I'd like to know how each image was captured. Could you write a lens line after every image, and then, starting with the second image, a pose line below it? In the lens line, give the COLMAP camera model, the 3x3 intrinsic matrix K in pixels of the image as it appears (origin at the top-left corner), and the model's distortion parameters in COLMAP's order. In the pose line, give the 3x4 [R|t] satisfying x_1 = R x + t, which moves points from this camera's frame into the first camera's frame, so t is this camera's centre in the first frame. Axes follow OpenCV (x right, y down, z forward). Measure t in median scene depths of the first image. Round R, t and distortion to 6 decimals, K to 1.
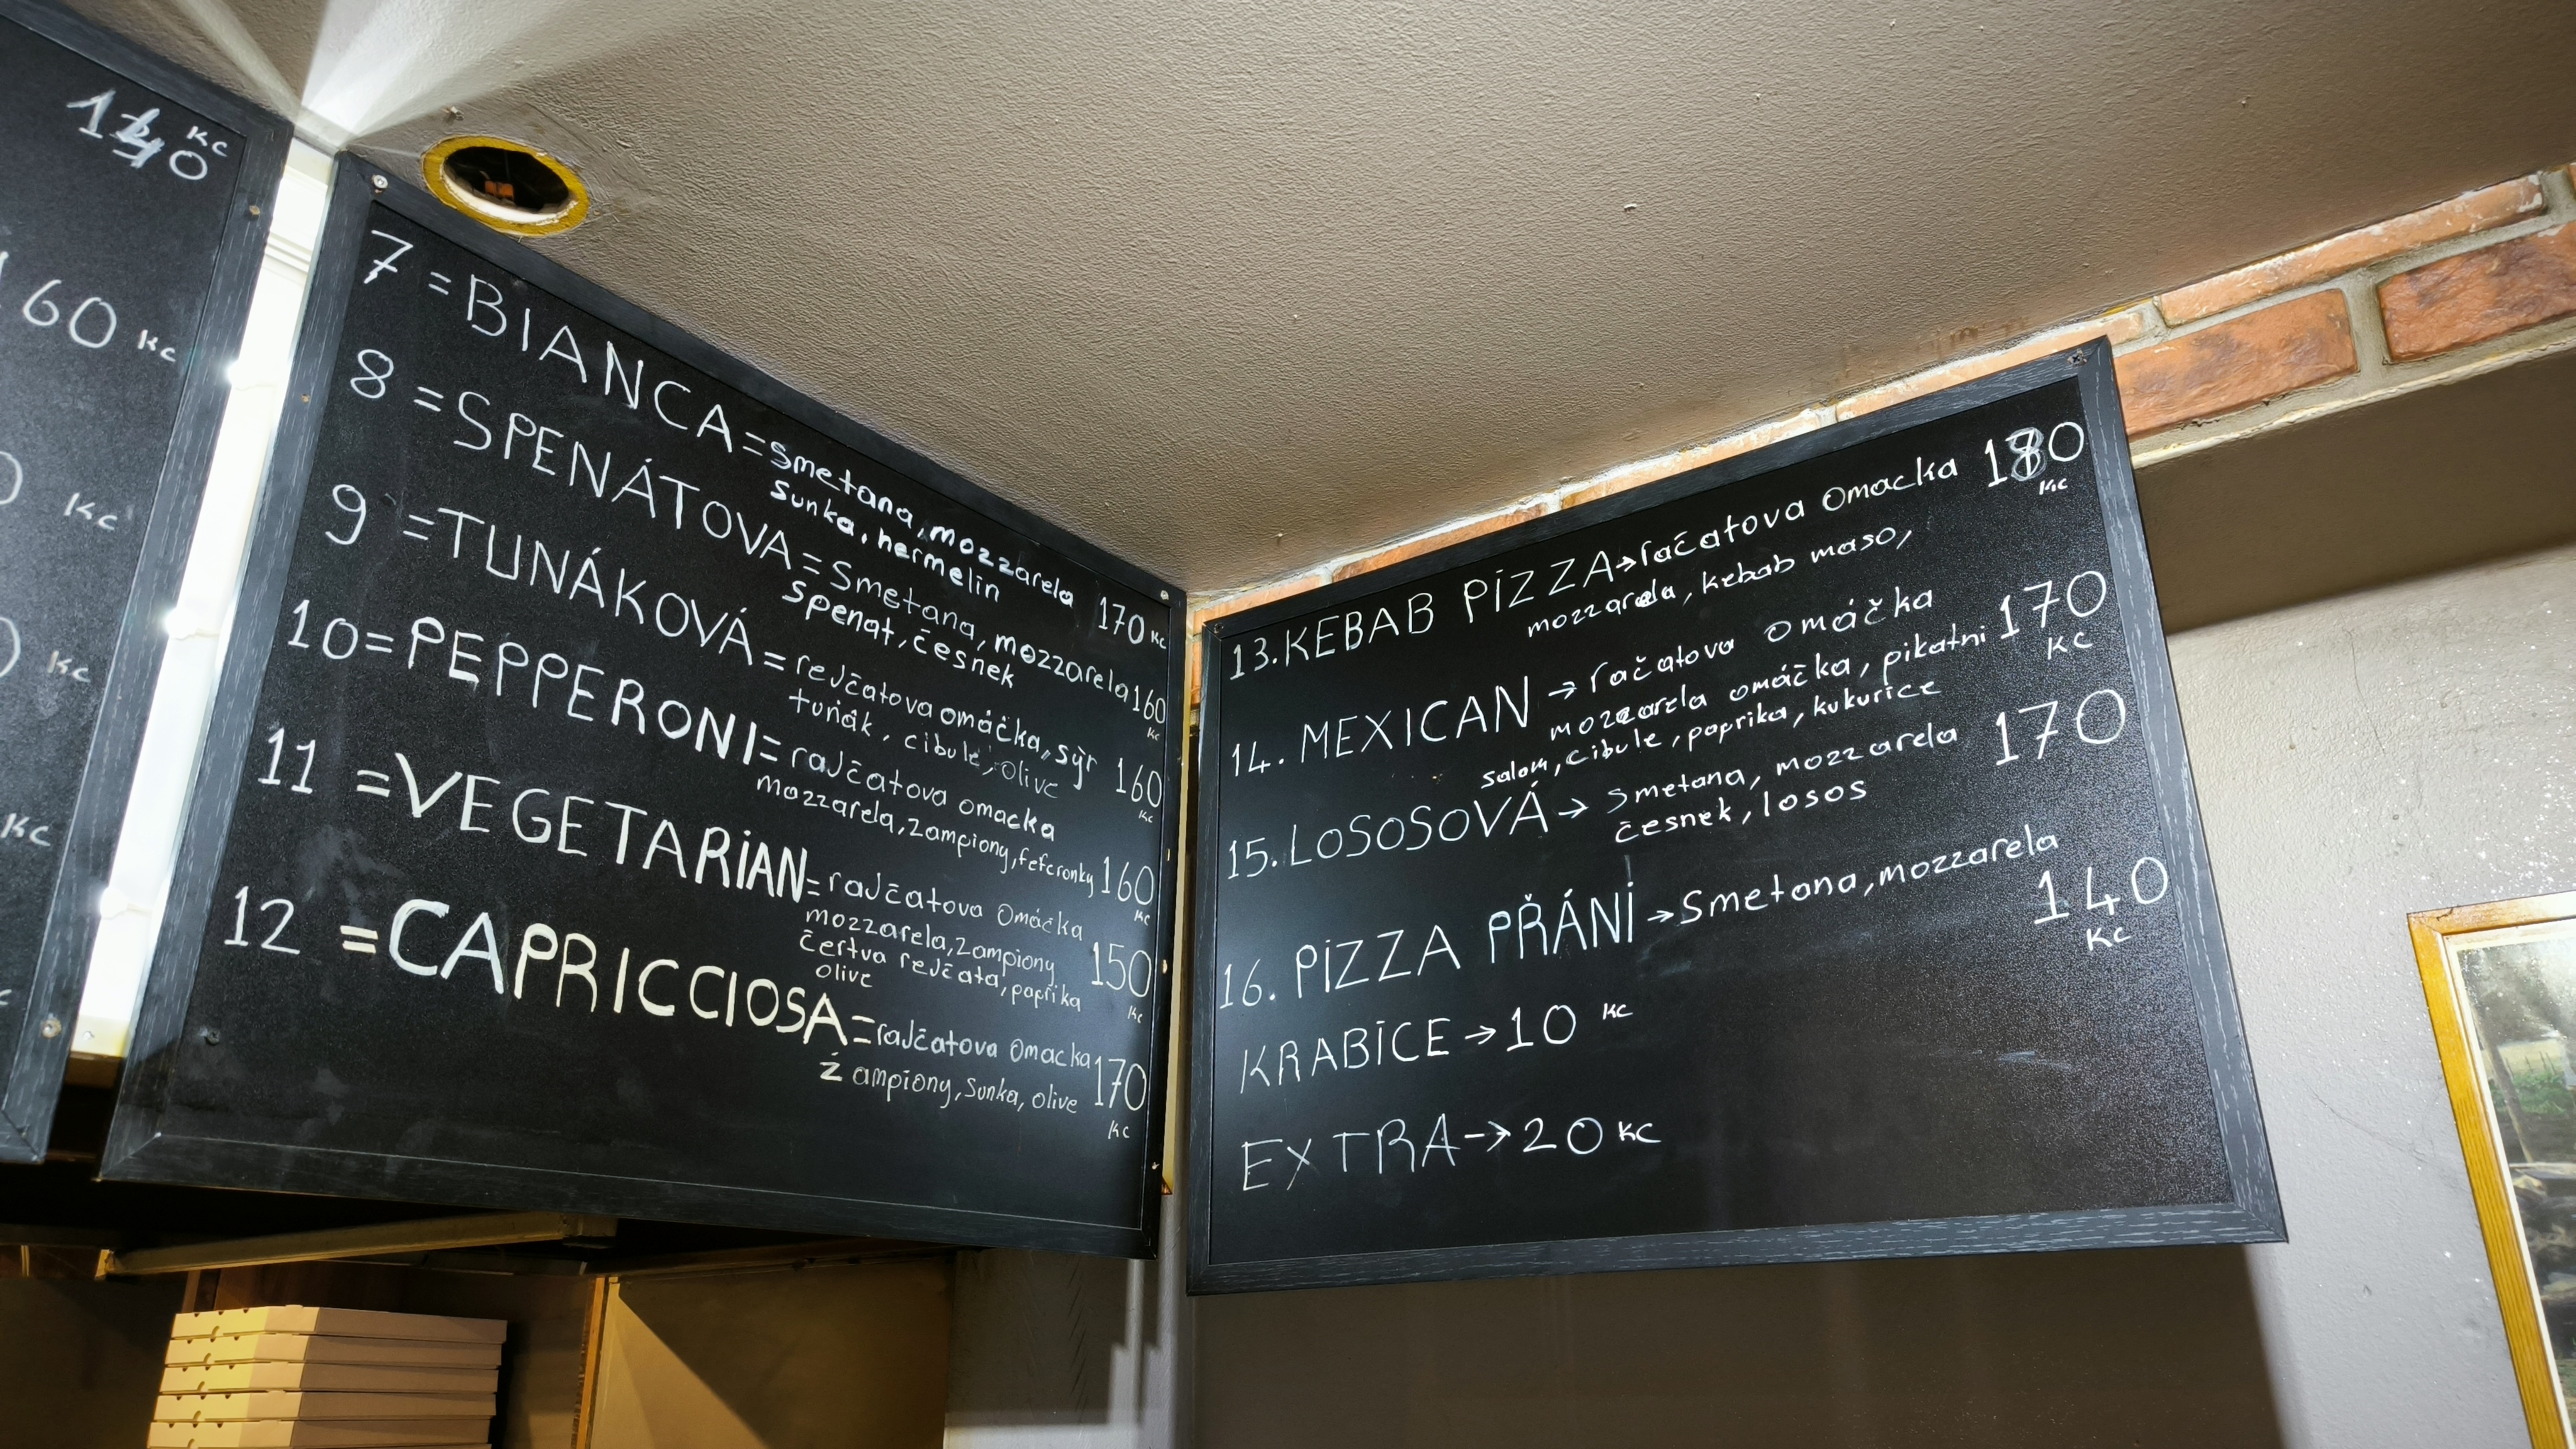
lens RADIAL K [[1771.9, 0, 1280.6], [0, 1771.9, 729.9], [0, 0, 1]] dist [-0.001128, -0.026619]
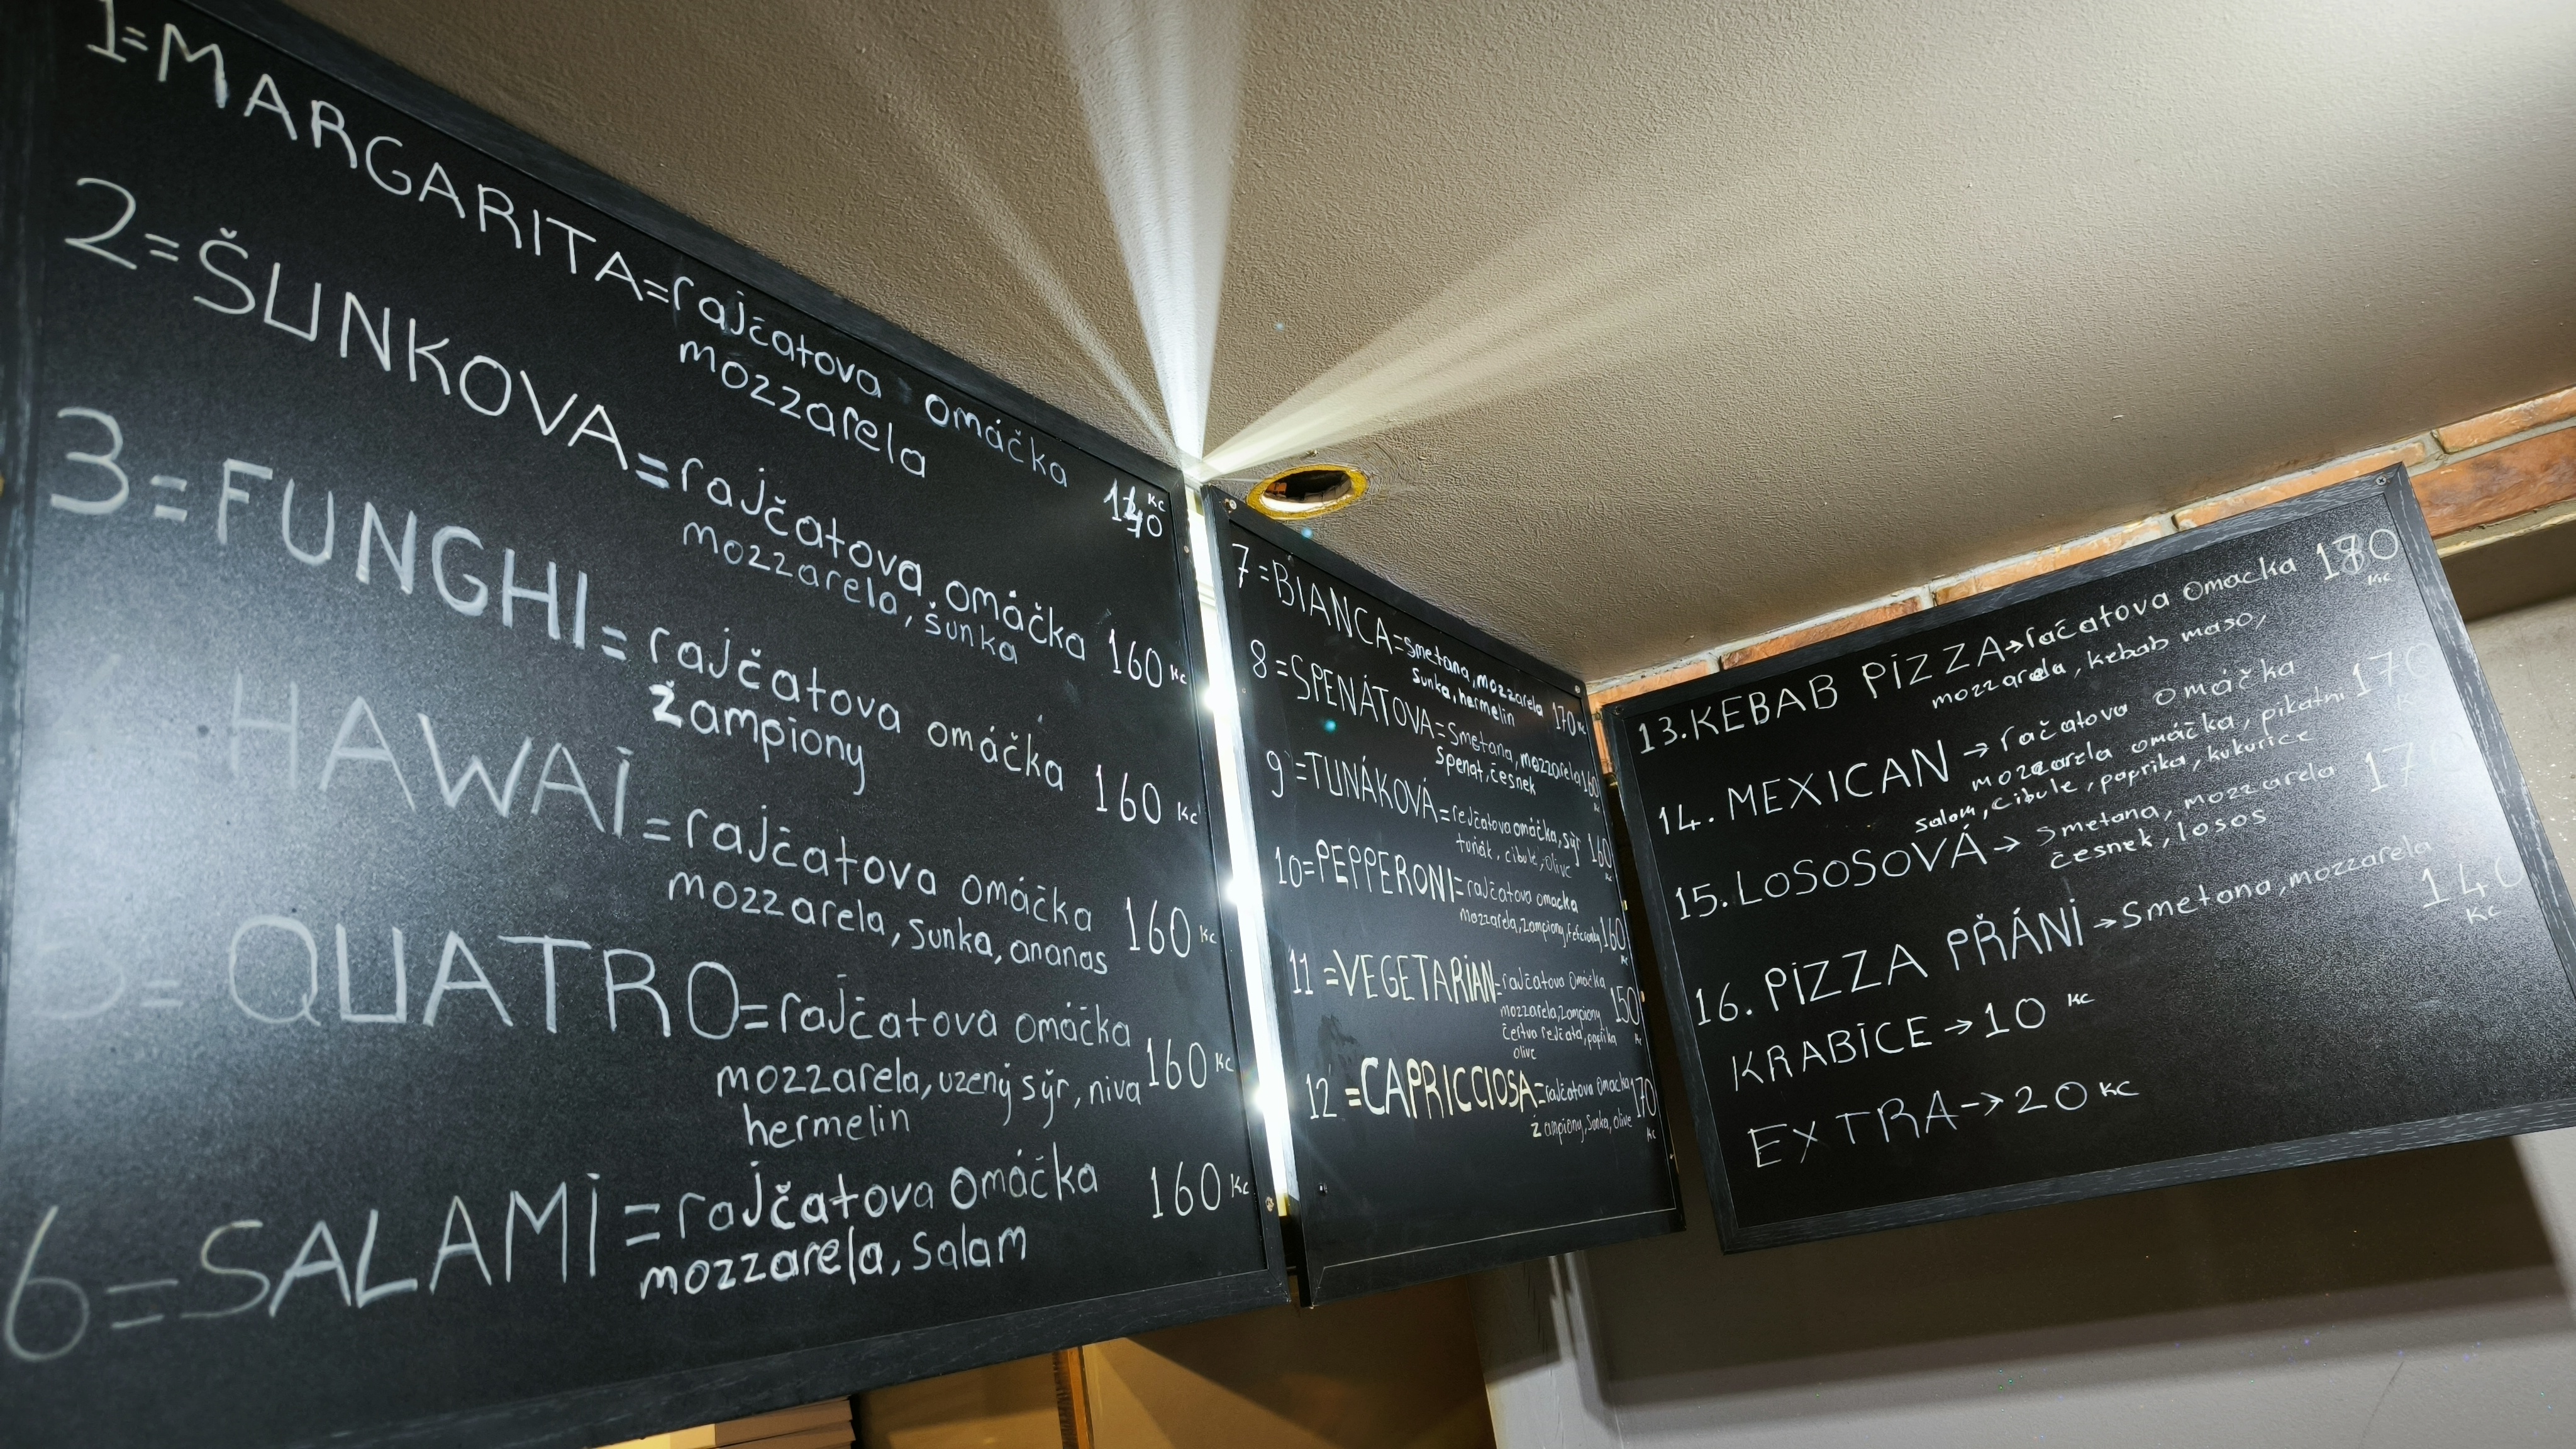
lens RADIAL K [[1771.9, 0, 1290.4], [0, 1771.9, 724.0], [0, 0, 1]] dist [-0.001128, -0.026619]
pose [[0.986983, -0.113922, 0.113520, -0.500991], [0.108871, 0.992810, 0.049762, -0.168448], [-0.118373, -0.036755, 0.992289, -0.221836]]
